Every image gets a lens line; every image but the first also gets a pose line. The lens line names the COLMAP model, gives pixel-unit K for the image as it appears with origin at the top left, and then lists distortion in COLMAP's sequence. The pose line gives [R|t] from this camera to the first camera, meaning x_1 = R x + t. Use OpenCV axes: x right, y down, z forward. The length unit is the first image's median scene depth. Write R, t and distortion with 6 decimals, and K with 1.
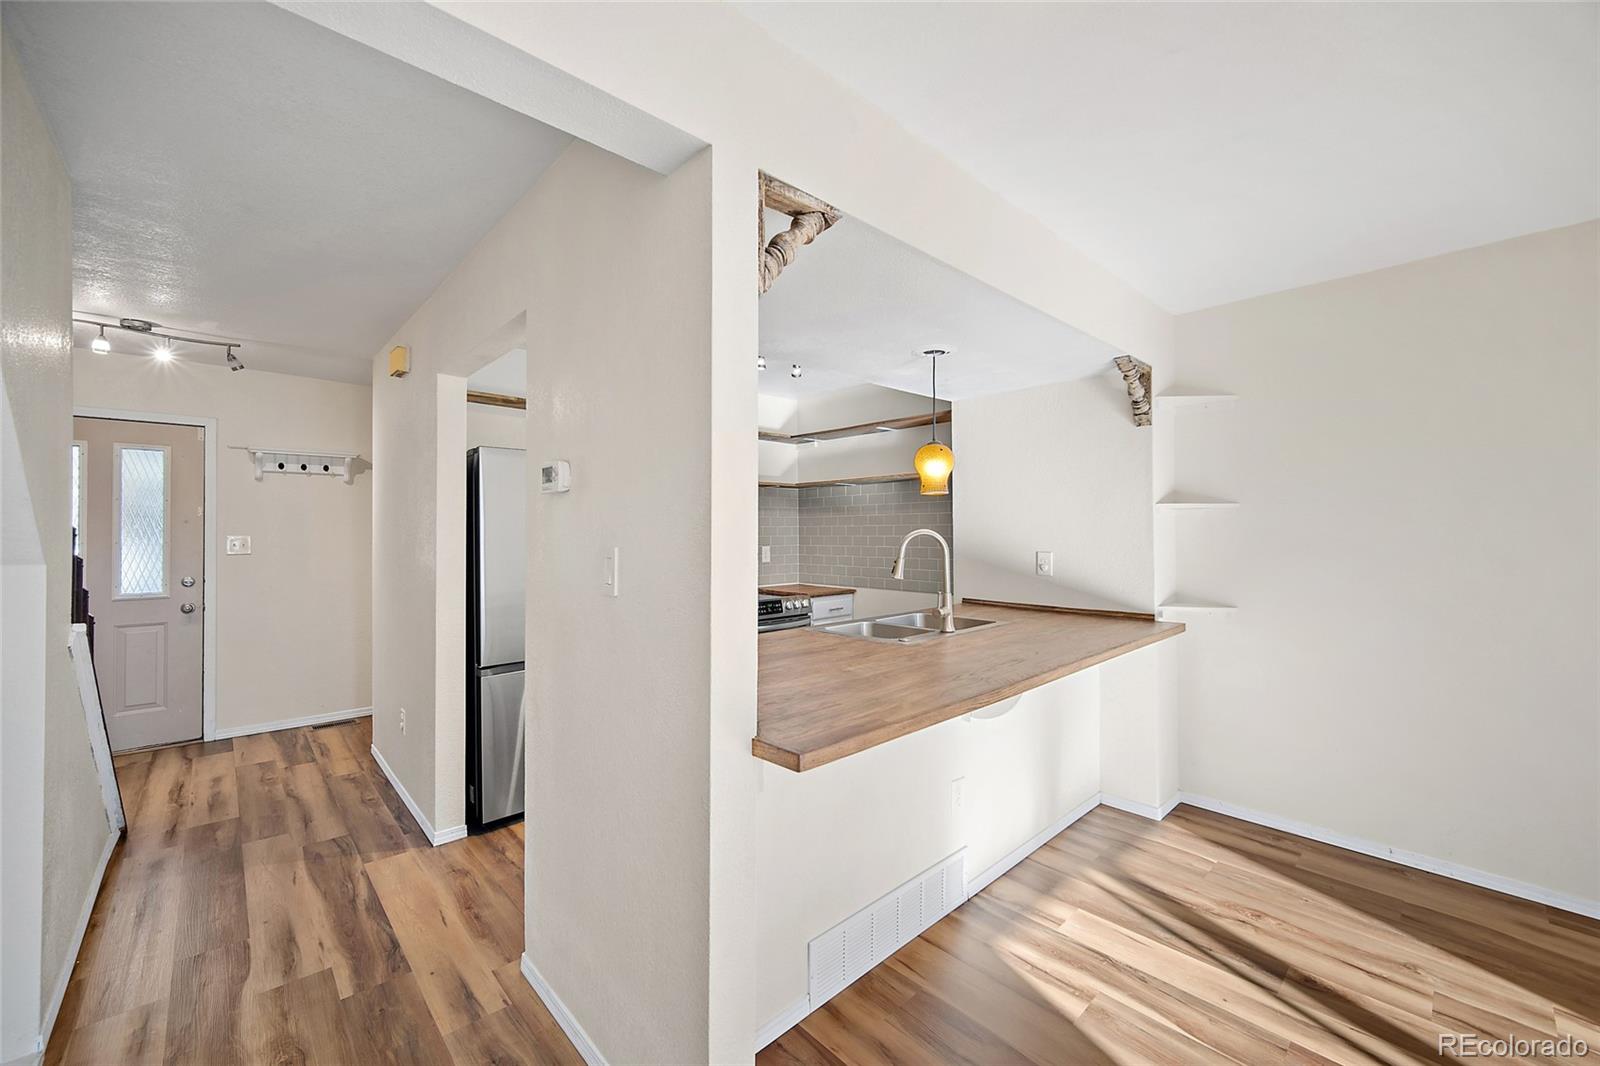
lens RADIAL K [[630.6, 0, 793.7], [0, 630.6, 528.1], [0, 0, 1]] dist [0.000244, -0.000380]
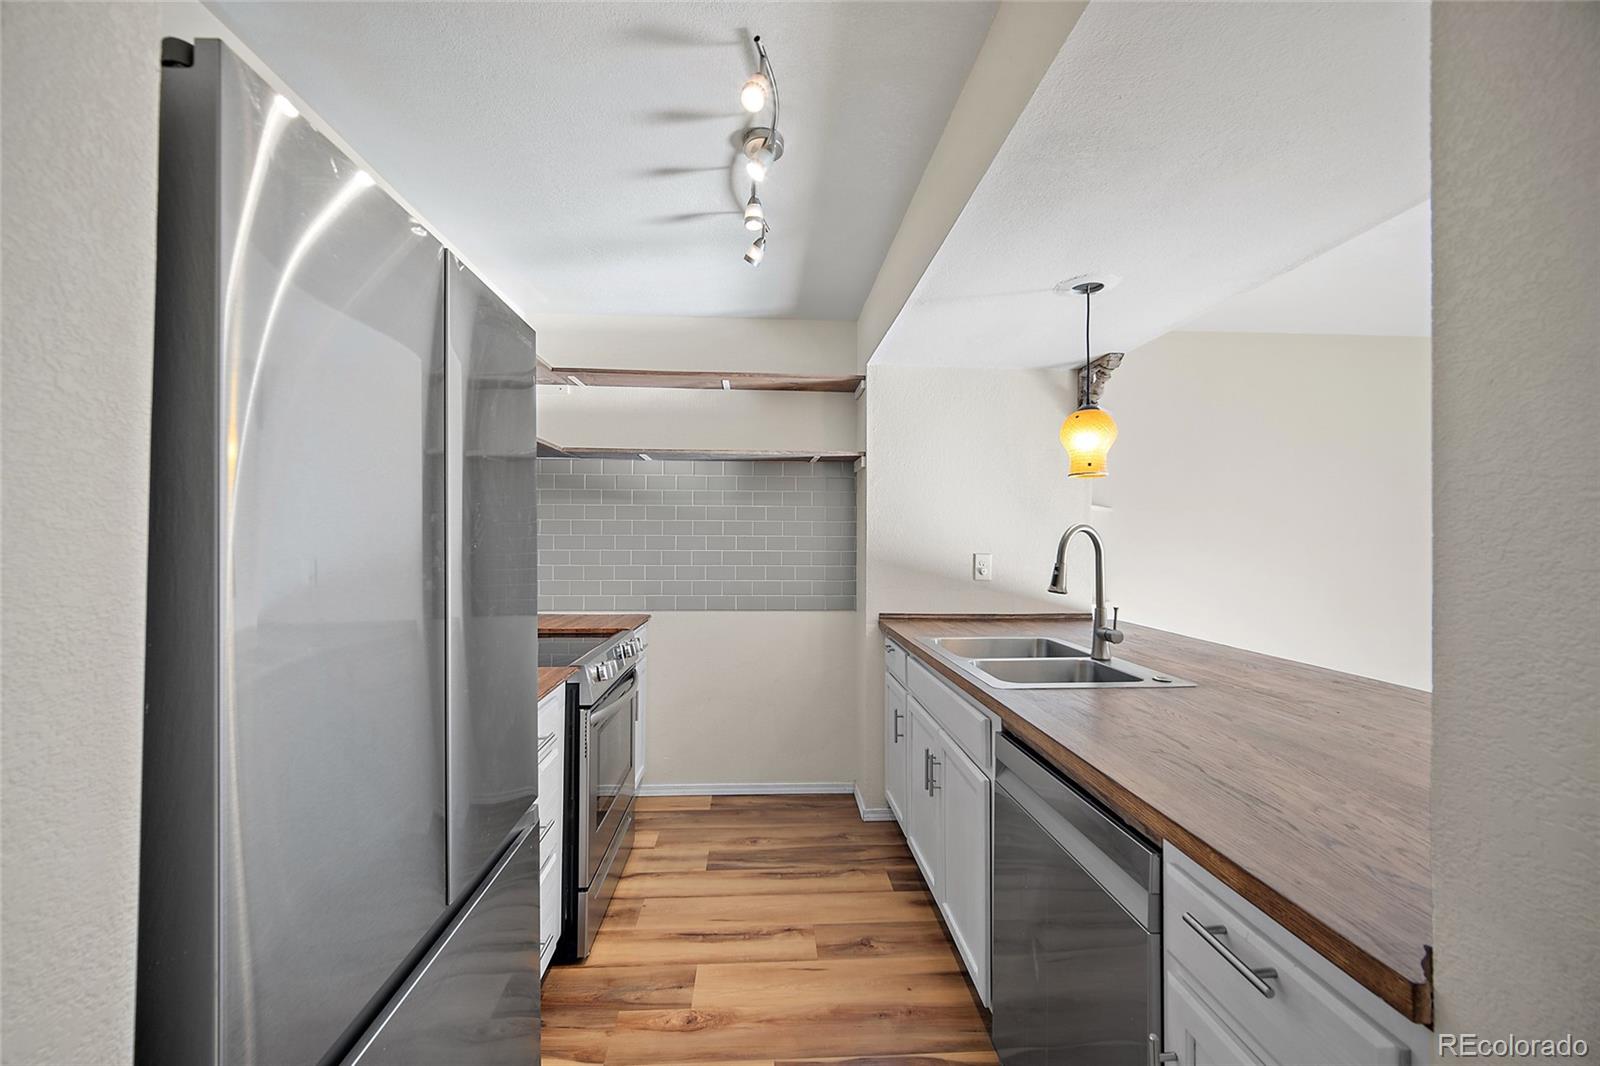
lens RADIAL K [[627.0, 0, 791.3], [0, 627.0, 529.3], [0, 0, 1]] dist [0.000016, 0.000080]
pose [[0.636266, 0.020328, 0.771202, -0.332456], [-0.013181, 0.999793, -0.015479, 0.014576], [-0.771357, -0.000317, 0.636402, 0.465740]]
